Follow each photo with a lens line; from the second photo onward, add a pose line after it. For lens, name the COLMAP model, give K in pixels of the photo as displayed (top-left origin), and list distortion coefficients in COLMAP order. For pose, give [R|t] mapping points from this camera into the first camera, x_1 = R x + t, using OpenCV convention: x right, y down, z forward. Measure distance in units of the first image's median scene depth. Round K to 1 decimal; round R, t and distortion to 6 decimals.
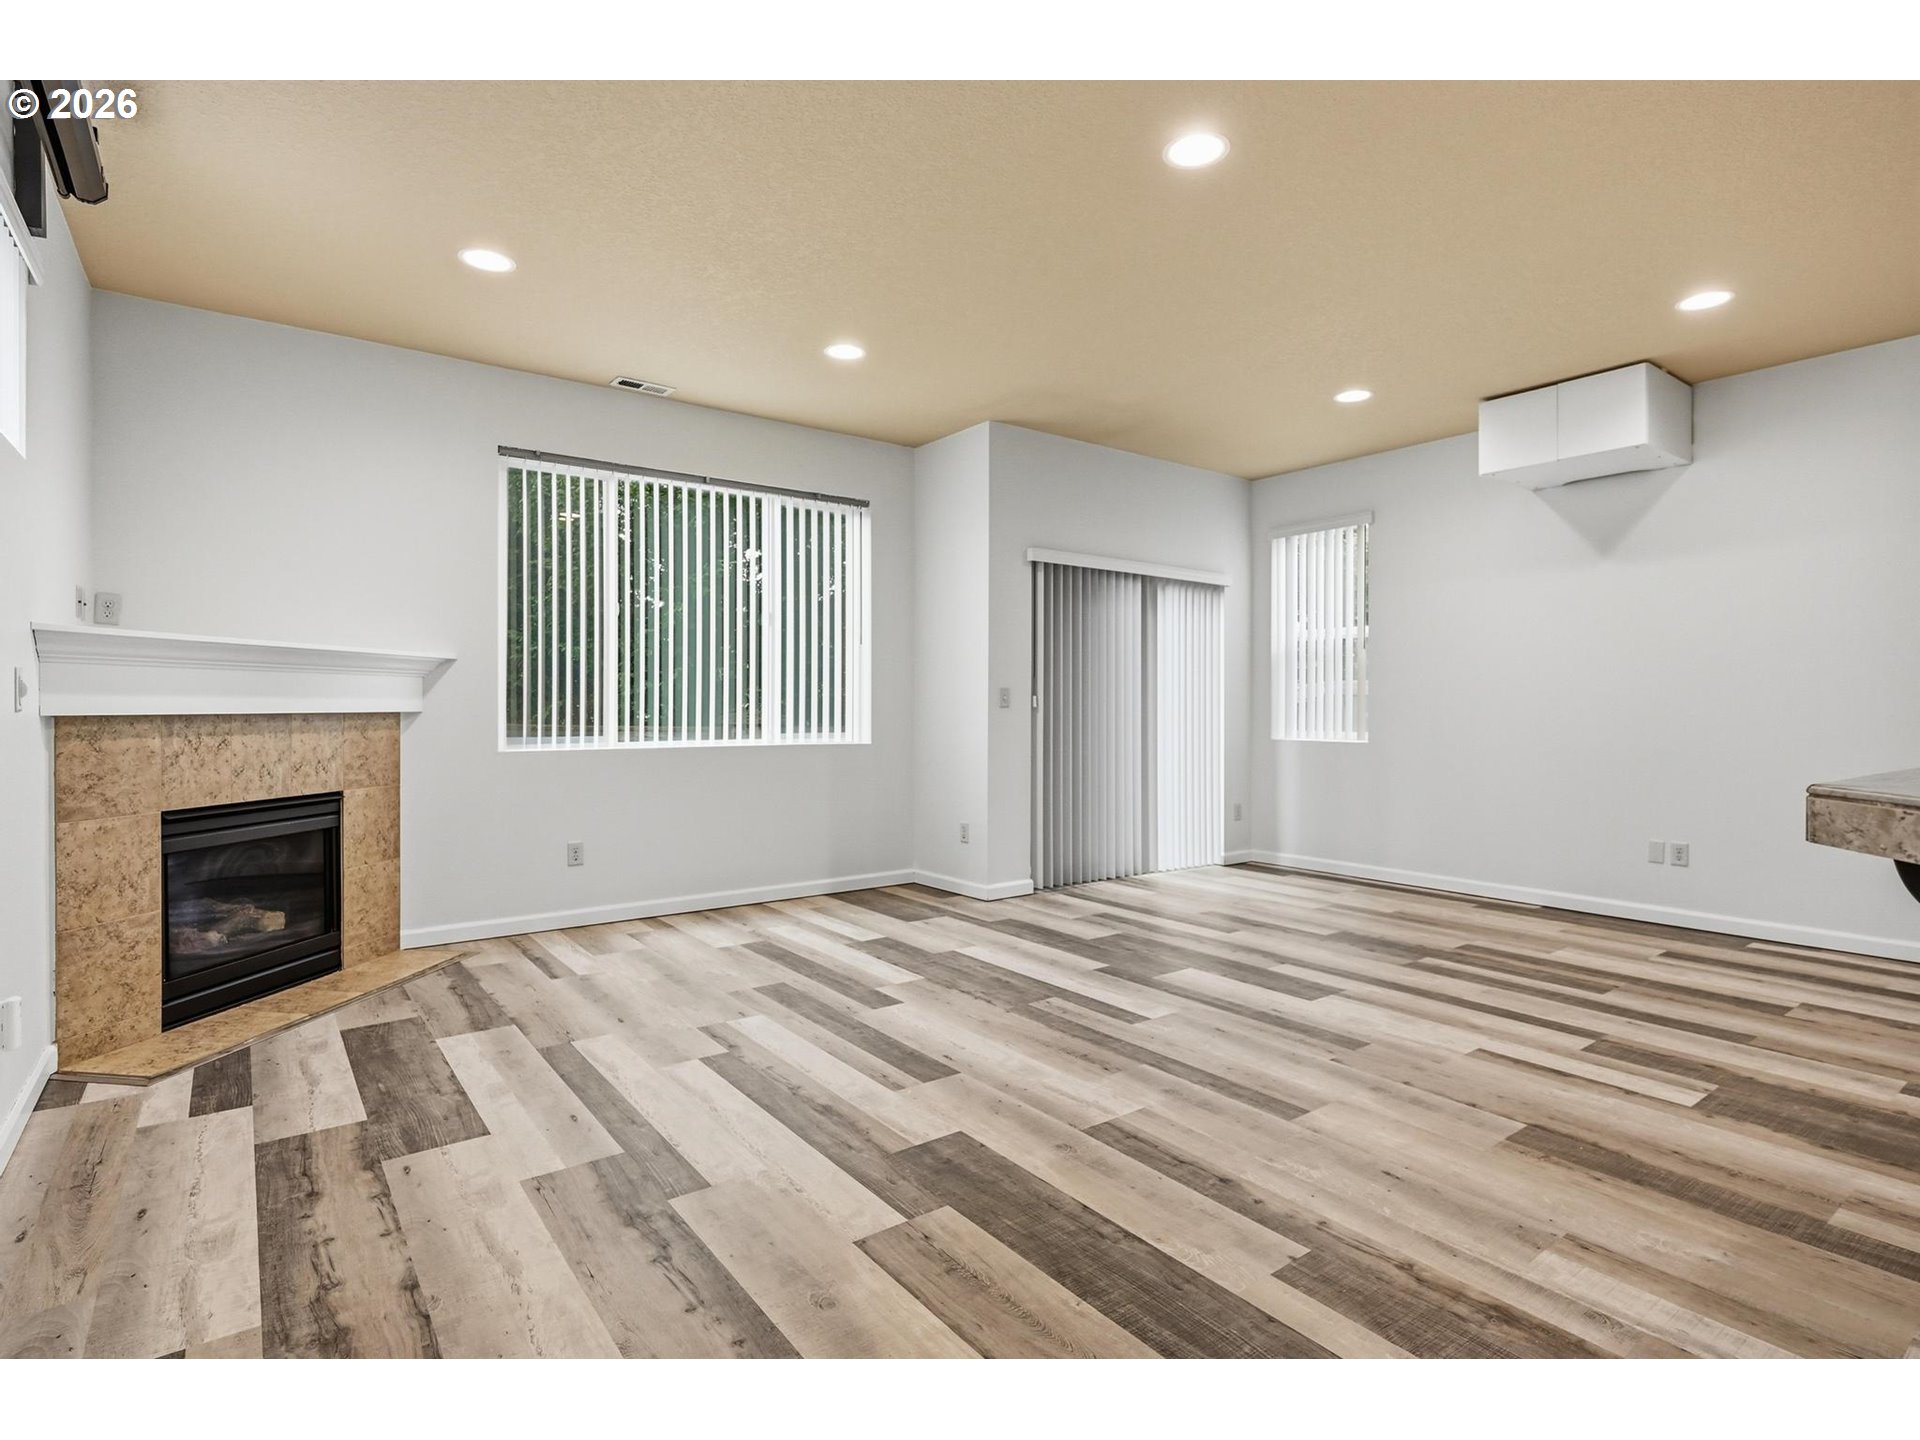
lens RADIAL K [[964.1, 0, 961.6], [0, 964.1, 712.9], [0, 0, 1]] dist [-0.001058, -0.000741]
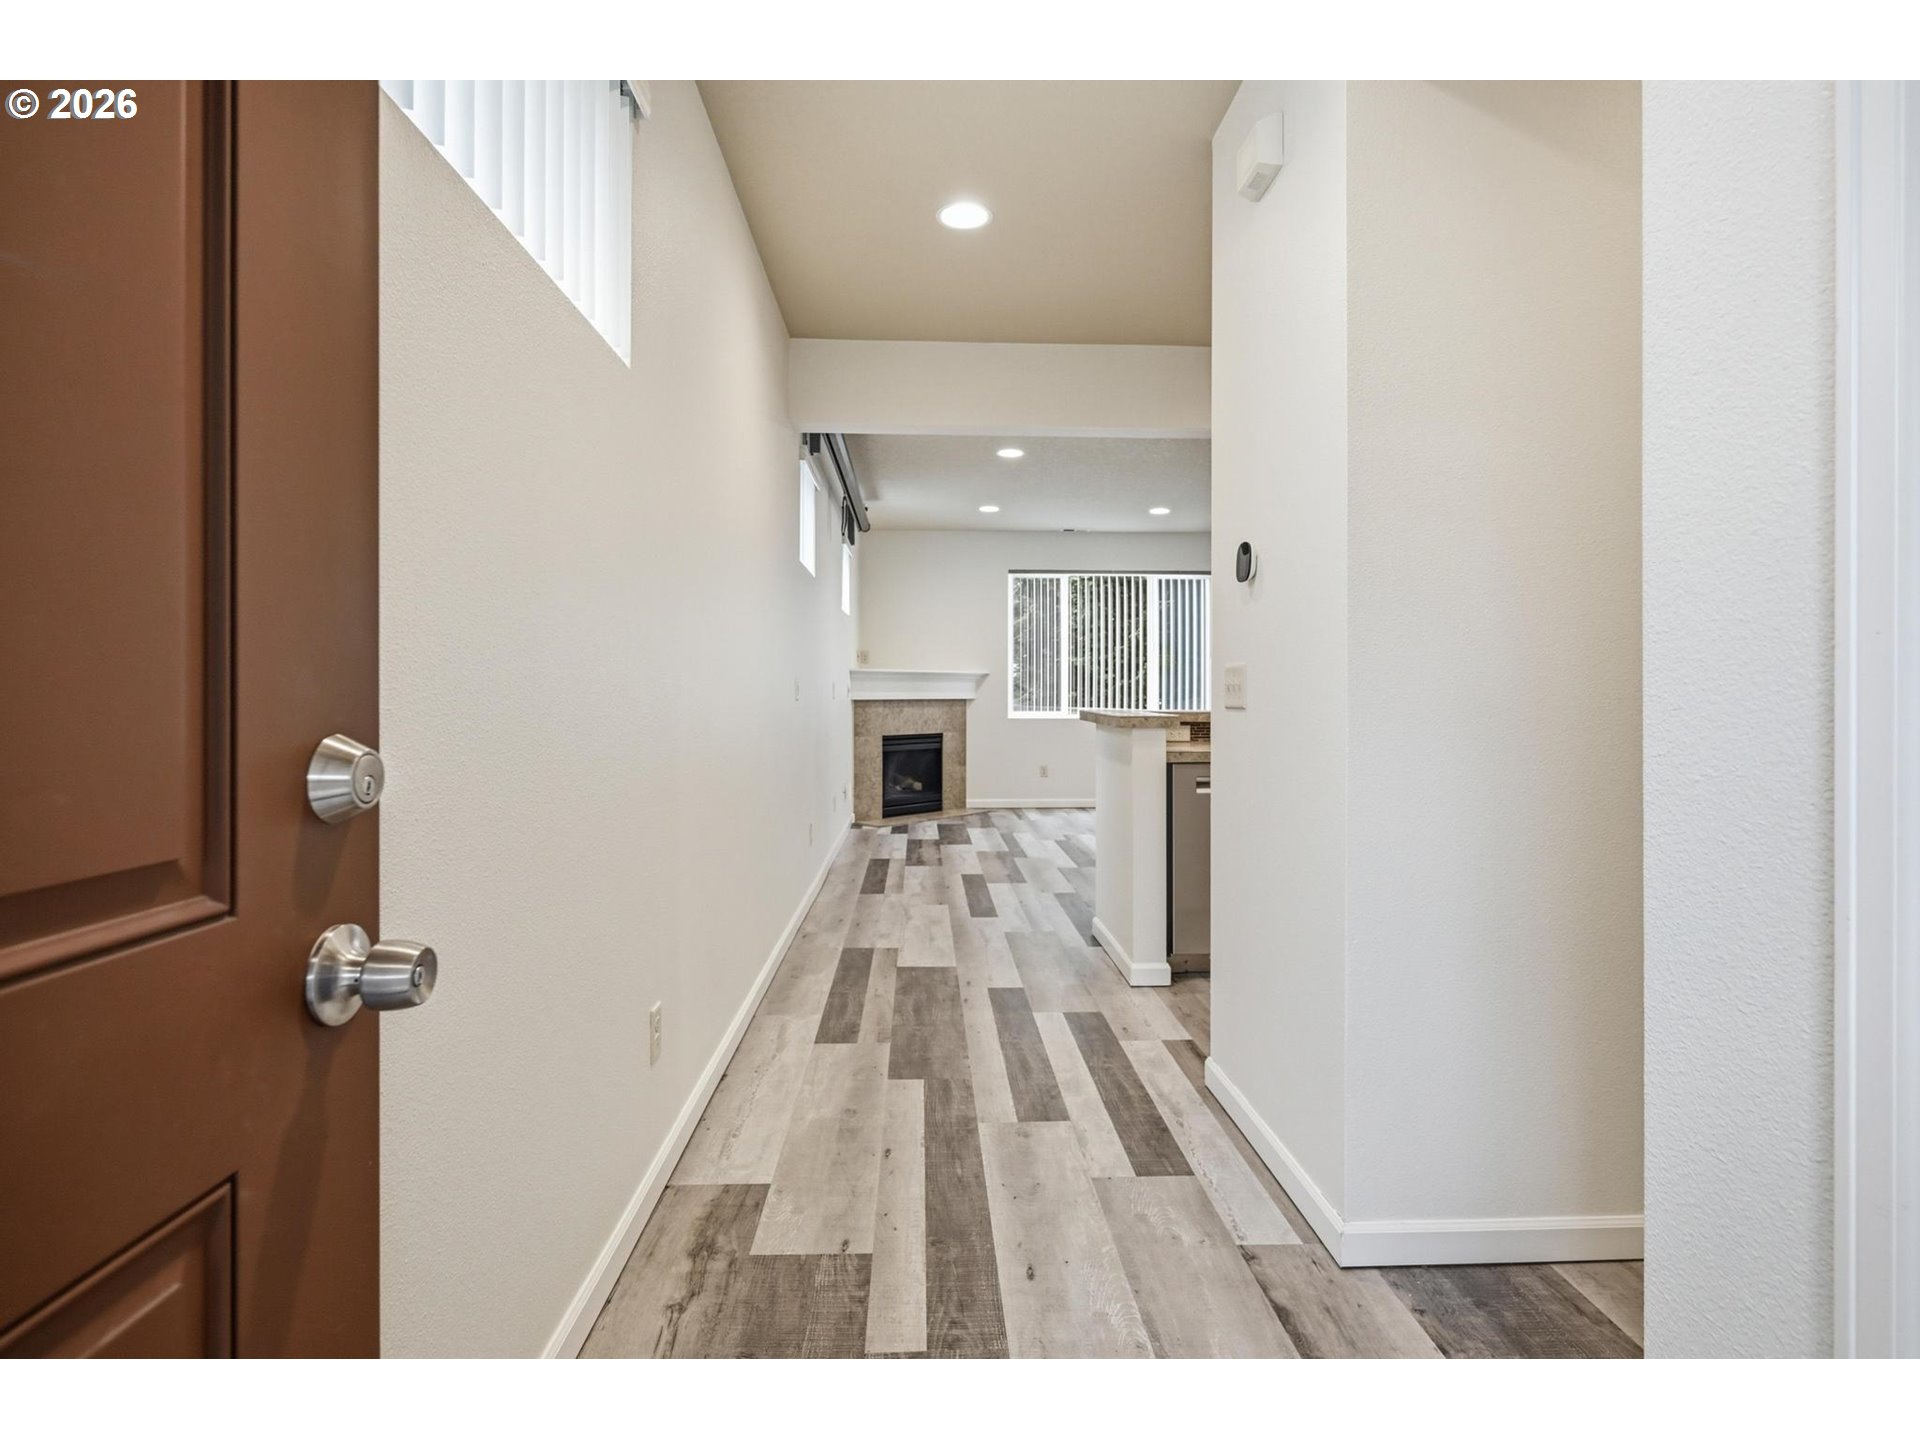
lens RADIAL K [[964.1, 0, 949.6], [0, 964.1, 688.3], [0, 0, 1]] dist [-0.001058, -0.000741]
pose [[0.818687, -0.006656, -0.574202, 0.830050], [-0.001024, 0.999914, -0.013051, 0.005296], [0.574240, 0.011273, 0.818610, -1.048436]]
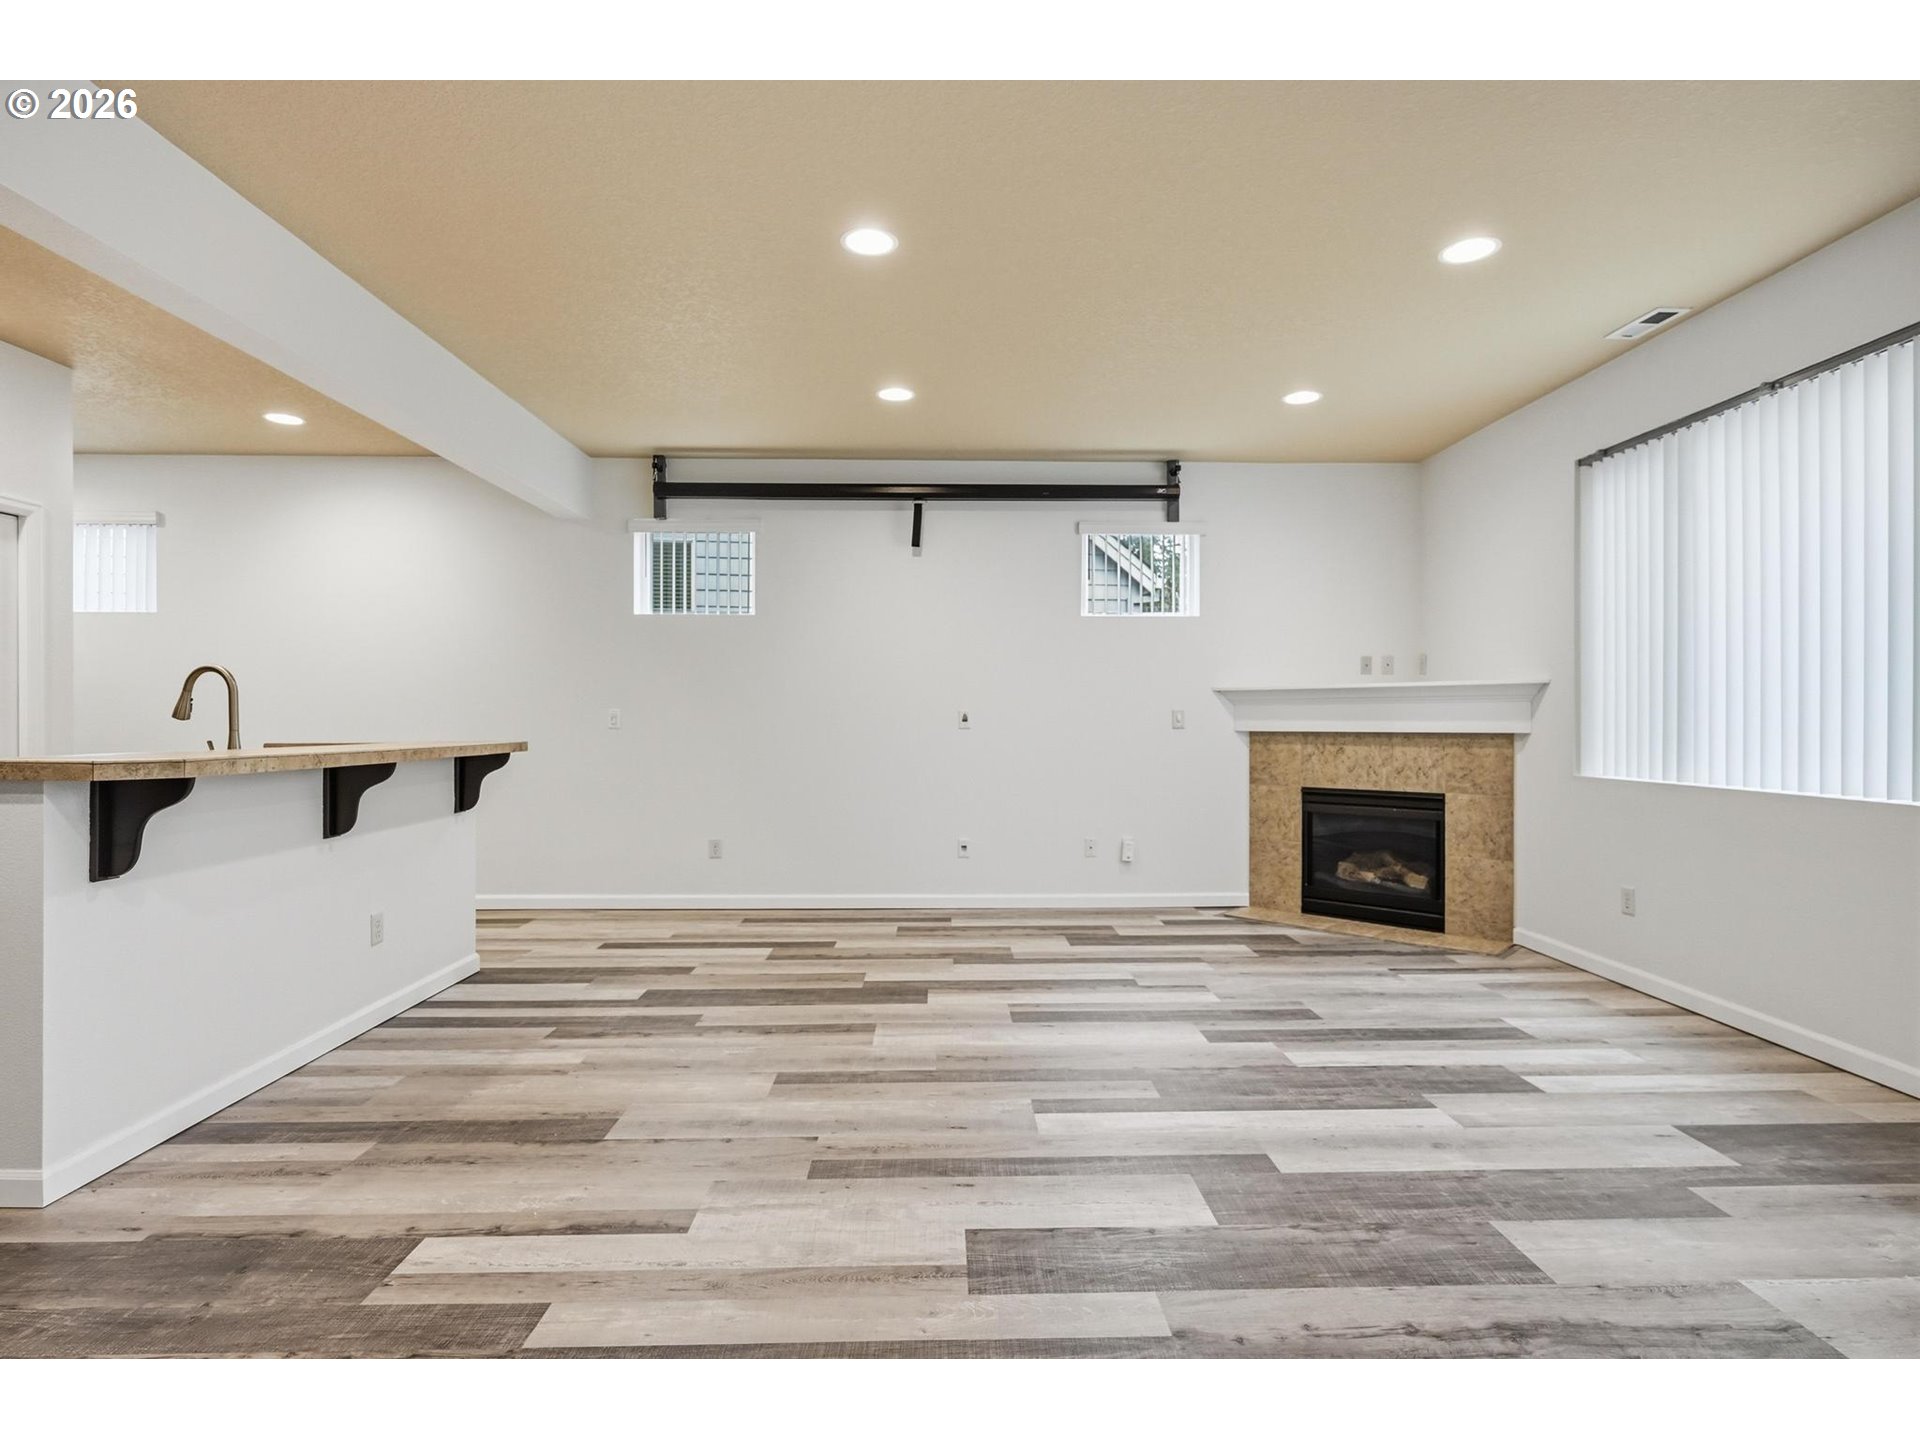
lens RADIAL K [[964.1, 0, 971.8], [0, 964.1, 726.3], [0, 0, 1]] dist [-0.001058, -0.000741]
pose [[-0.571629, 0.003281, -0.820505, 0.919878], [-0.006675, 0.999940, 0.008649, -0.018534], [0.820485, 0.010421, -0.571573, 1.455011]]
